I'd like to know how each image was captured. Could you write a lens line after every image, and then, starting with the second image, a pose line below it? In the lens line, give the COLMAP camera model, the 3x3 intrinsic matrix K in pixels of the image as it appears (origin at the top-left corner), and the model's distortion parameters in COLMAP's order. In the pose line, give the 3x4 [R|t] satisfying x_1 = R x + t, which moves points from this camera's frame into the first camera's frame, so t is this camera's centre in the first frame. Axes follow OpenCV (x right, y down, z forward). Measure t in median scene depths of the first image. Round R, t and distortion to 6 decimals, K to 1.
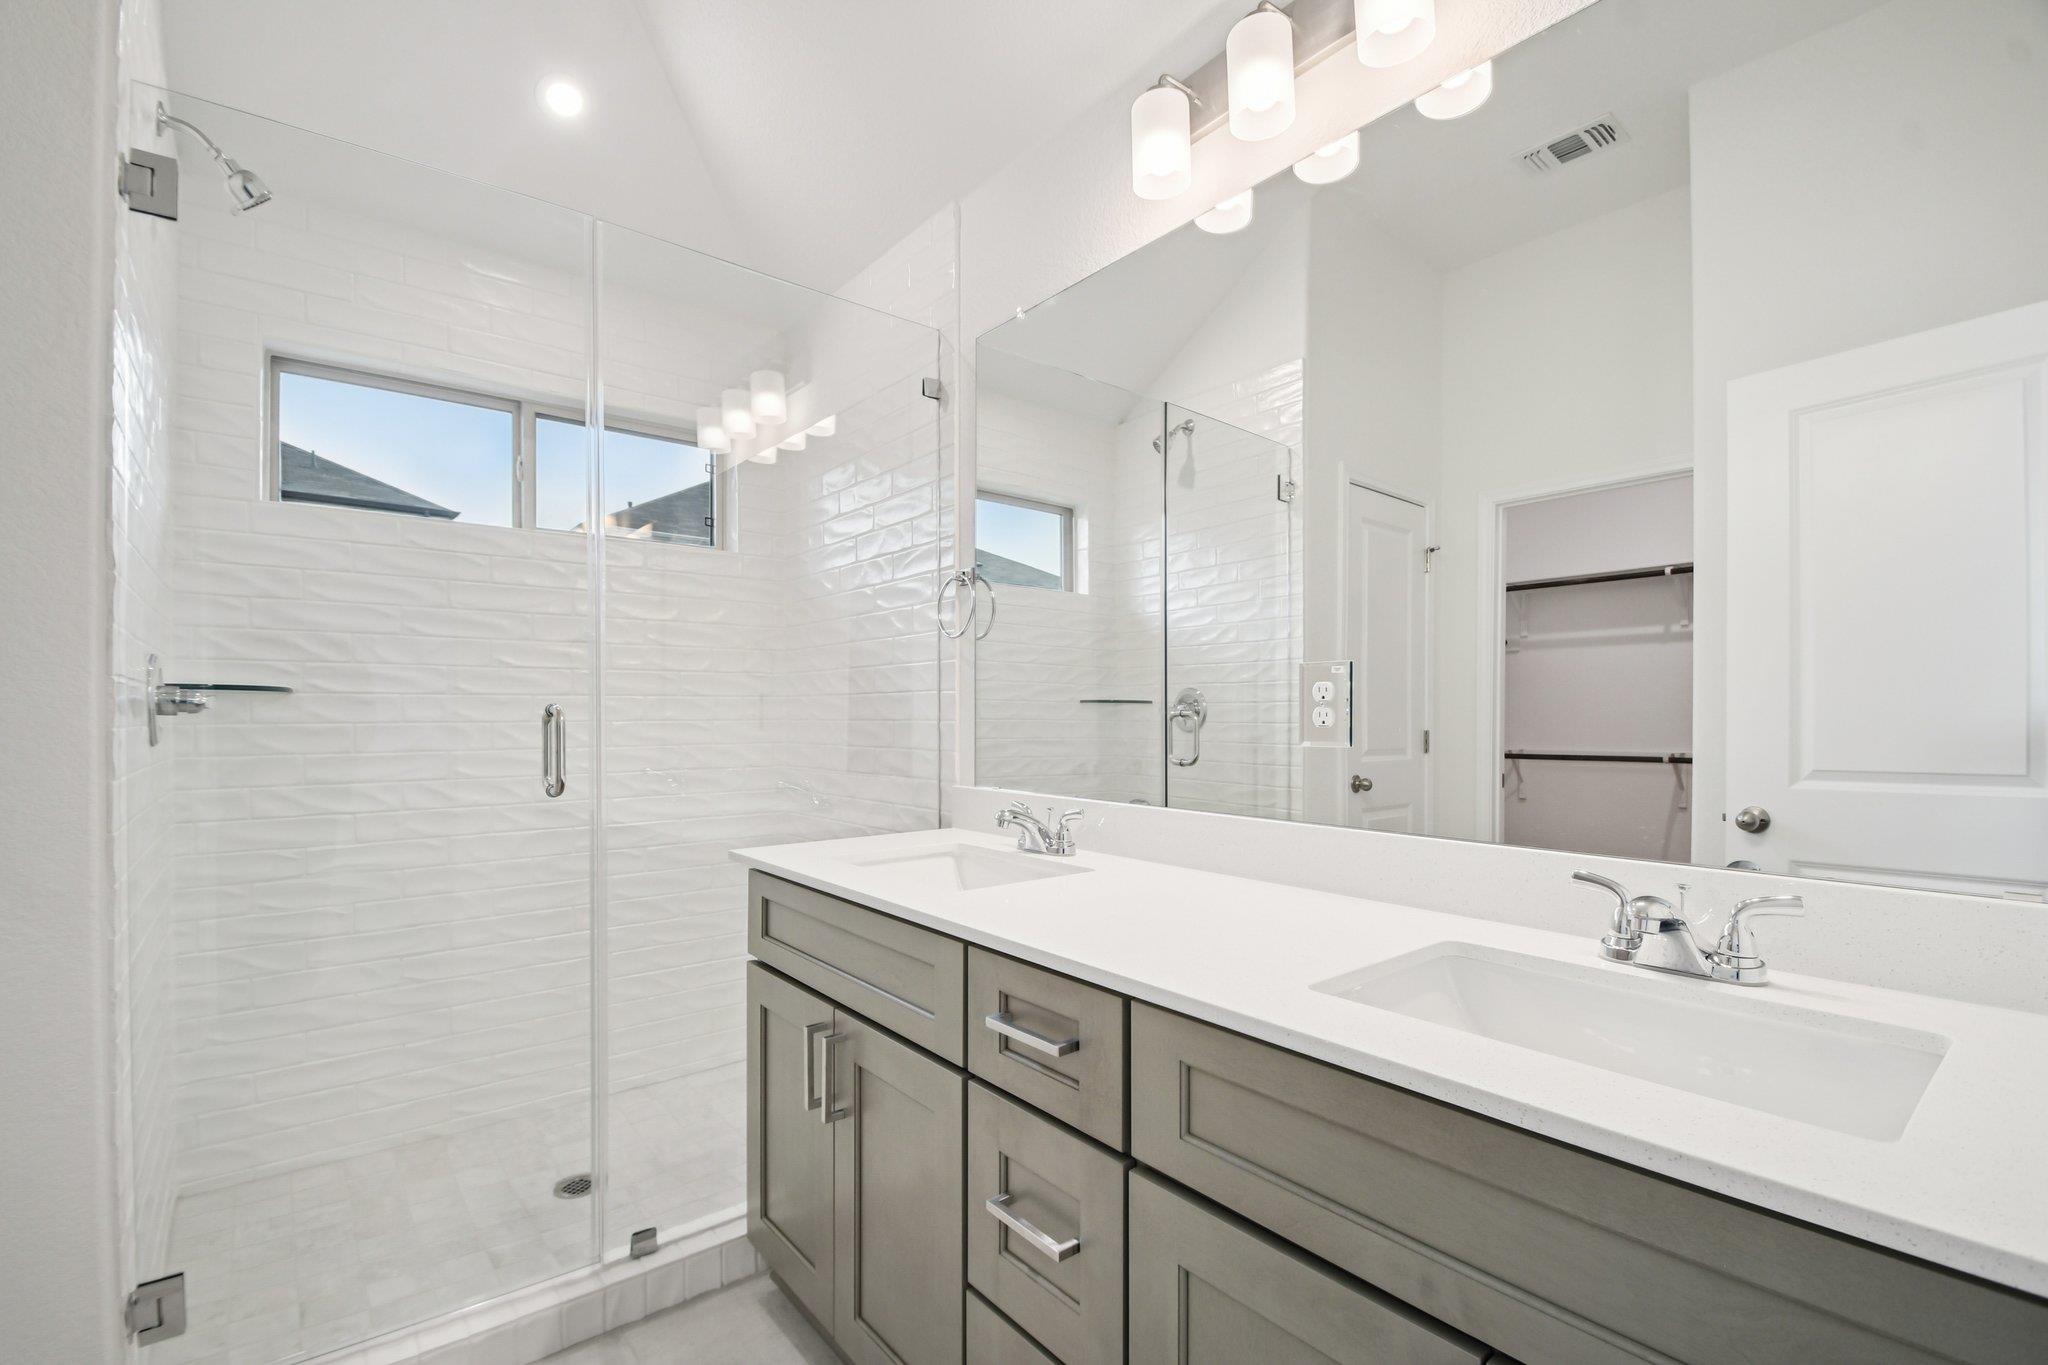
lens RADIAL K [[903.2, 0, 1012.2], [0, 903.2, 722.7], [0, 0, 1]] dist [0.006199, -0.015590]
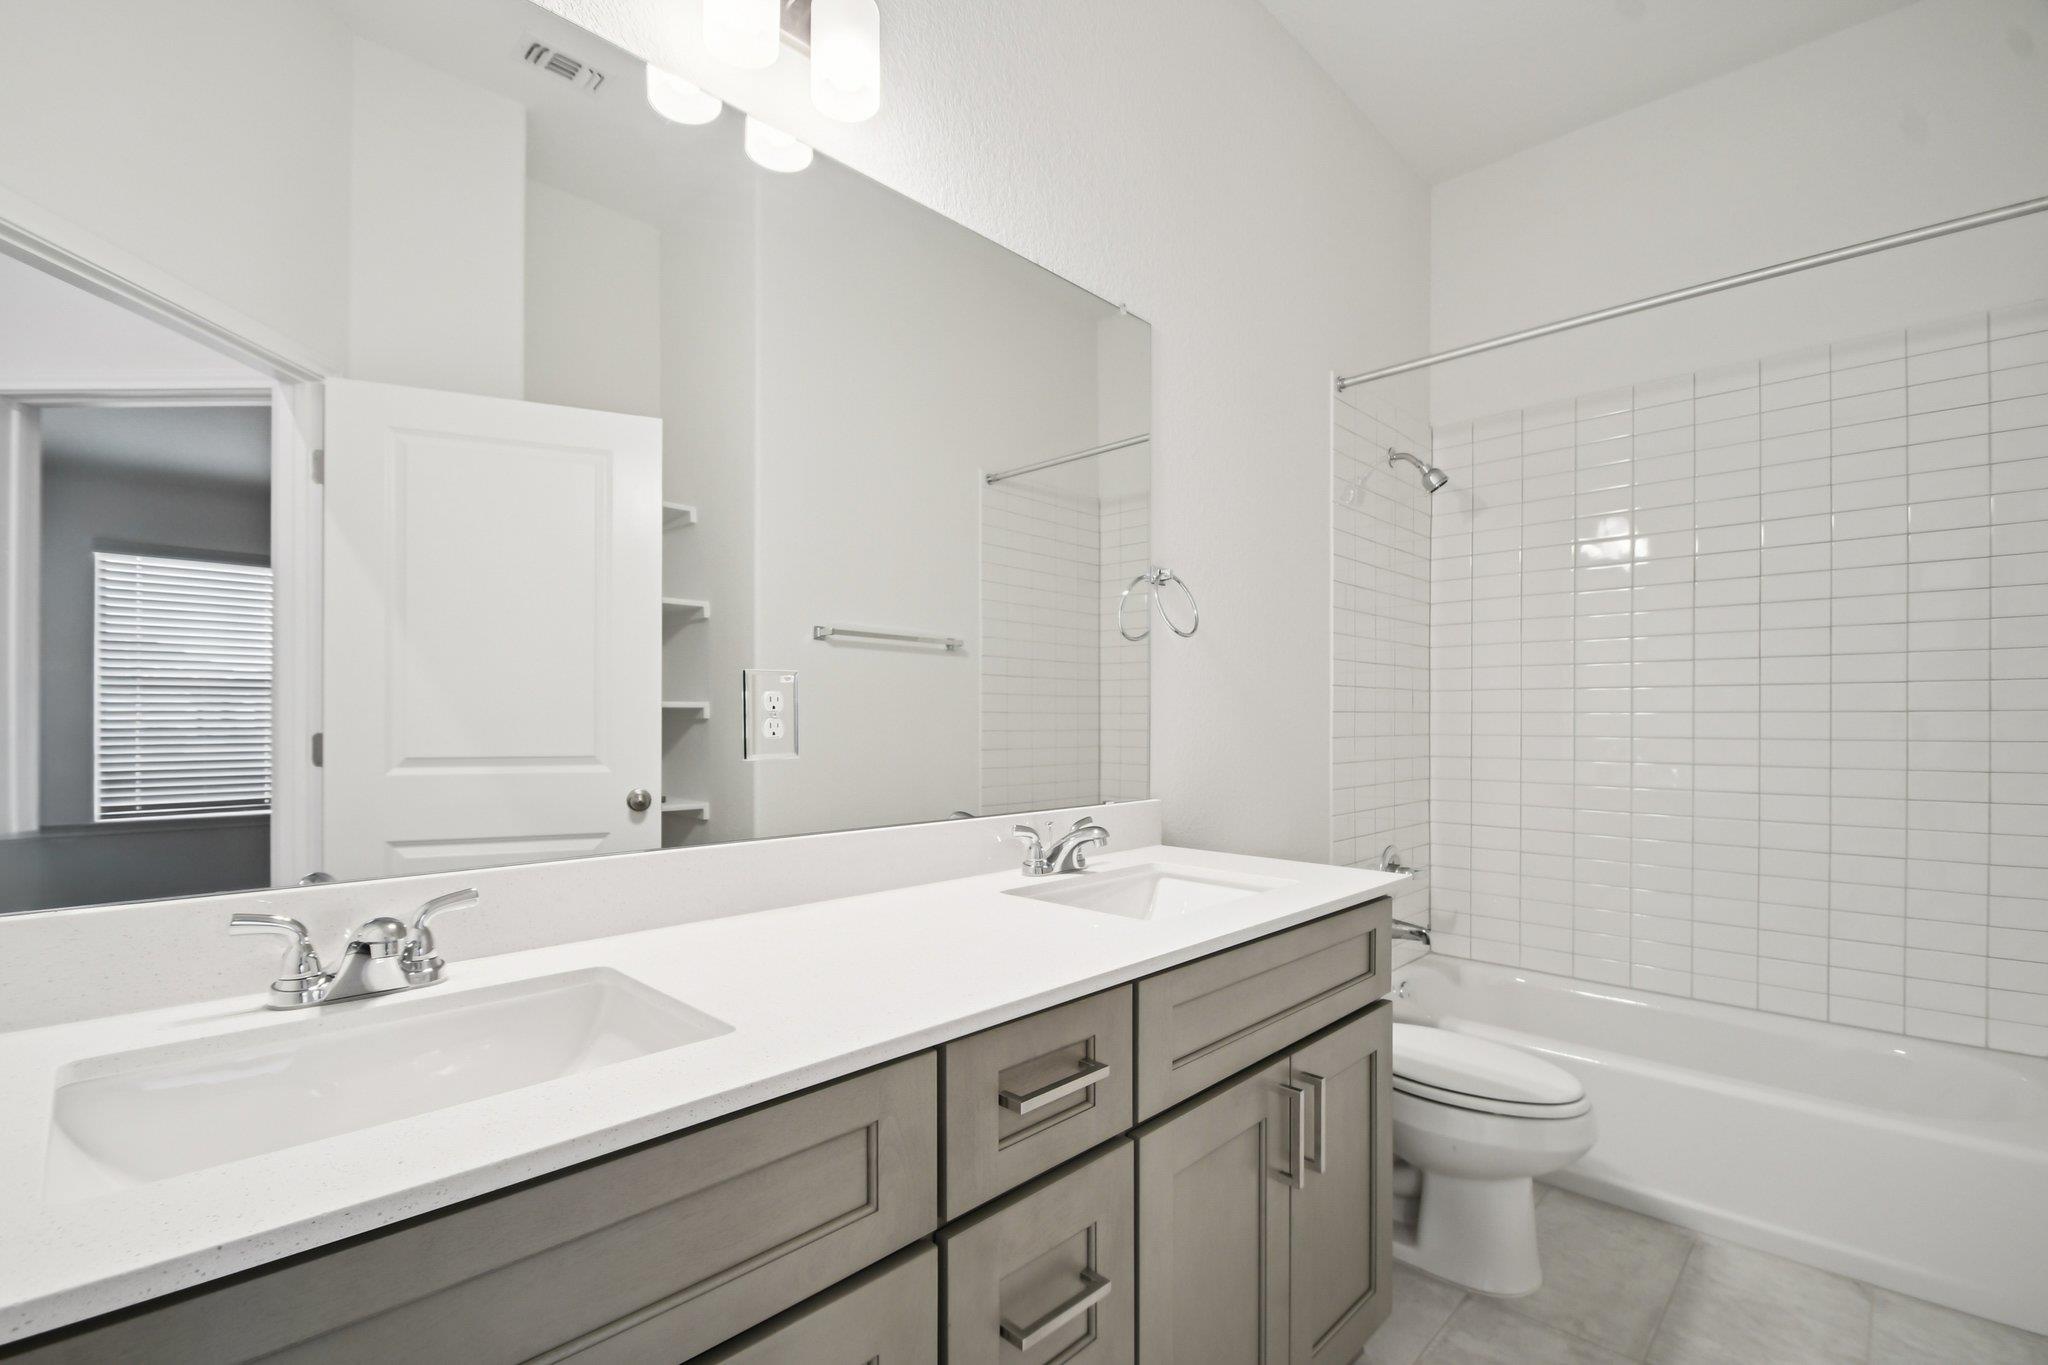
lens RADIAL K [[903.2, 0, 1012.2], [0, 903.2, 722.7], [0, 0, 1]] dist [0.006199, -0.015590]
pose [[-0.118314, -0.002610, 0.992973, -0.842650], [0.015064, 0.999877, 0.004423, -0.016602], [-0.992862, 0.015482, -0.118261, 1.128735]]
